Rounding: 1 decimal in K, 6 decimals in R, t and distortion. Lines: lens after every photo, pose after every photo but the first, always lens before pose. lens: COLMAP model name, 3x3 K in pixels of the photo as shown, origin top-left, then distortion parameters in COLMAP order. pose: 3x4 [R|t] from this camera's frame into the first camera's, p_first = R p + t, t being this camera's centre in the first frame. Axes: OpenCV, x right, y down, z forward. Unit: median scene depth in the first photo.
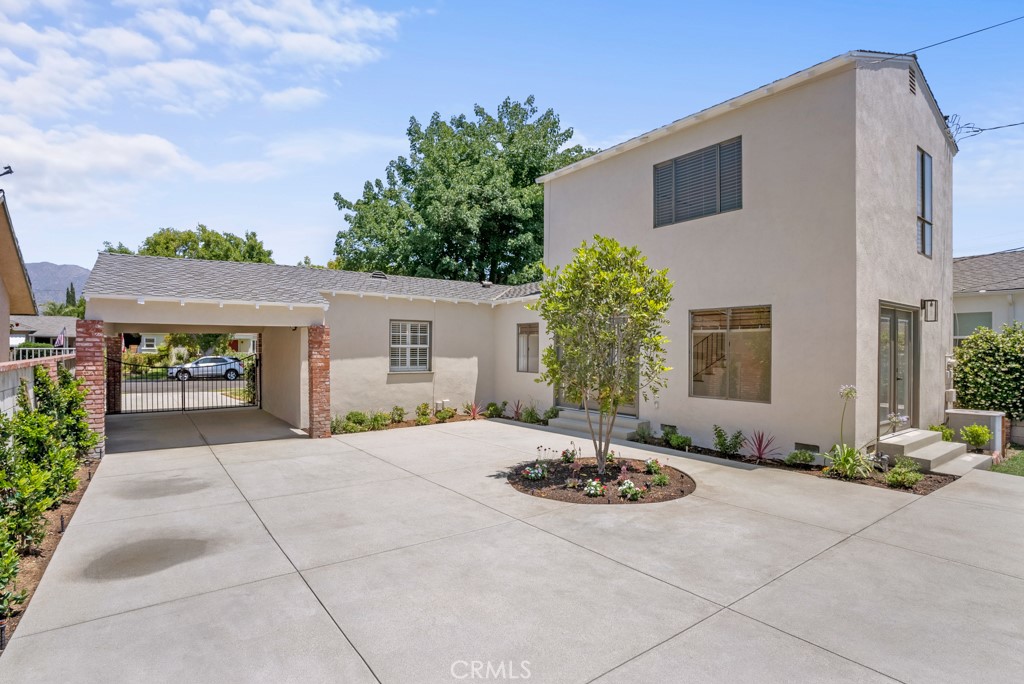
lens RADIAL K [[519.7, 0, 512.0], [0, 519.7, 342.0], [0, 0, 1]] dist [-0.080401, 0.036394]
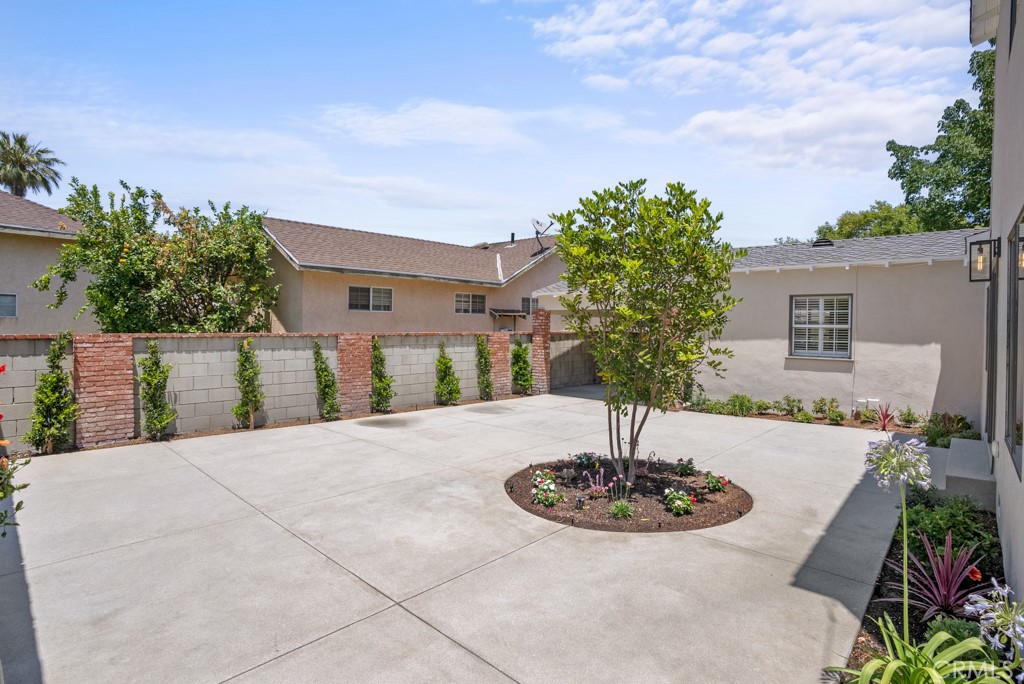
lens RADIAL K [[519.7, 0, 512.0], [0, 519.7, 342.0], [0, 0, 1]] dist [-0.080401, 0.036394]
pose [[0.174943, 0.028259, -0.984173, 1.116090], [0.003489, 0.999564, 0.029321, 0.016866], [0.984572, -0.008563, 0.174768, 0.851067]]
